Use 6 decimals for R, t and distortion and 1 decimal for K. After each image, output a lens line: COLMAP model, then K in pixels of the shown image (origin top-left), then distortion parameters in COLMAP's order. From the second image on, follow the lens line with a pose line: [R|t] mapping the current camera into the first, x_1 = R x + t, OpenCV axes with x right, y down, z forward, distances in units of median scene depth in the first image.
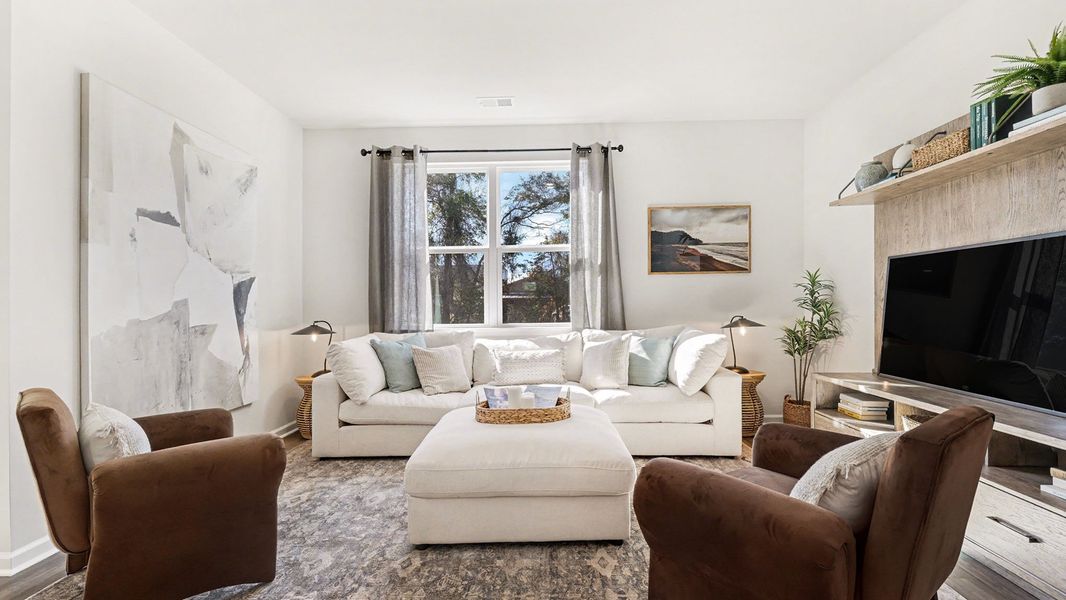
lens RADIAL K [[475.8, 0, 536.9], [0, 475.8, 304.9], [0, 0, 1]] dist [-0.002283, -0.001064]
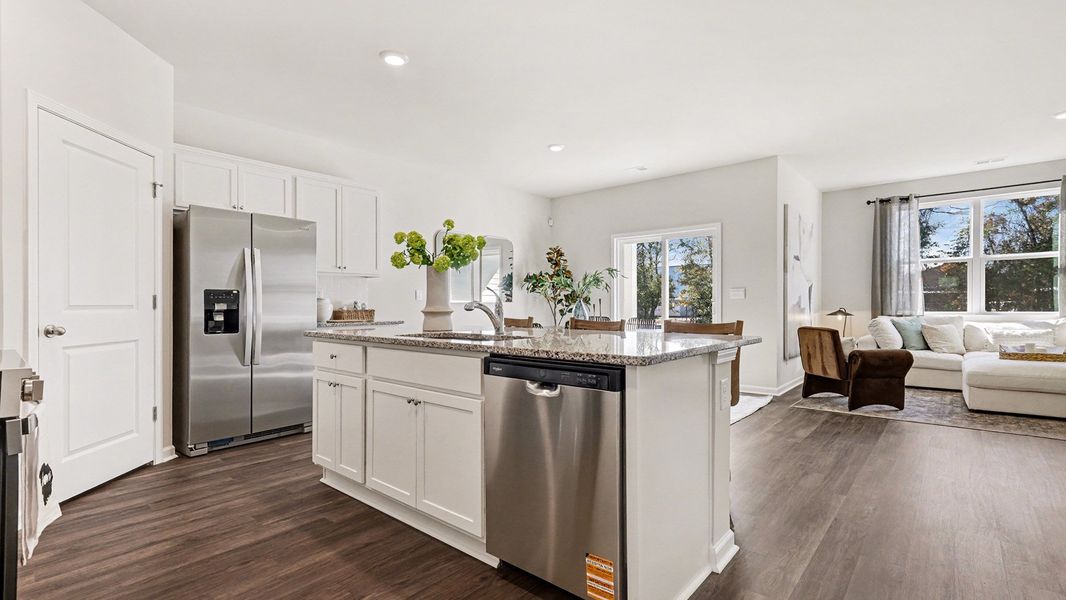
lens RADIAL K [[475.8, 0, 536.9], [0, 475.8, 304.9], [0, 0, 1]] dist [-0.002283, -0.001064]
pose [[0.767700, 0.006247, -0.640779, -0.196549], [-0.002698, 0.999975, 0.006516, 0.014129], [0.640804, -0.003274, 0.767698, -0.925720]]
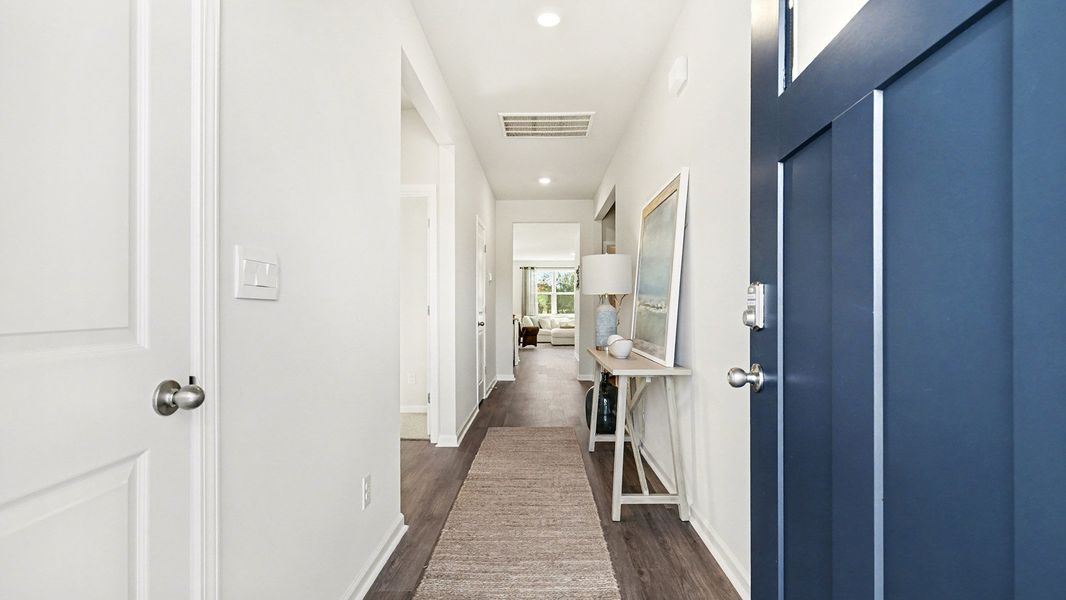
lens RADIAL K [[475.8, 0, 536.9], [0, 475.8, 304.9], [0, 0, 1]] dist [-0.002283, -0.001064]
pose [[0.999885, -0.012852, 0.008020, -0.262587], [0.012932, 0.999865, -0.010104, 0.007436], [-0.007889, 0.010207, 0.999917, -2.699875]]
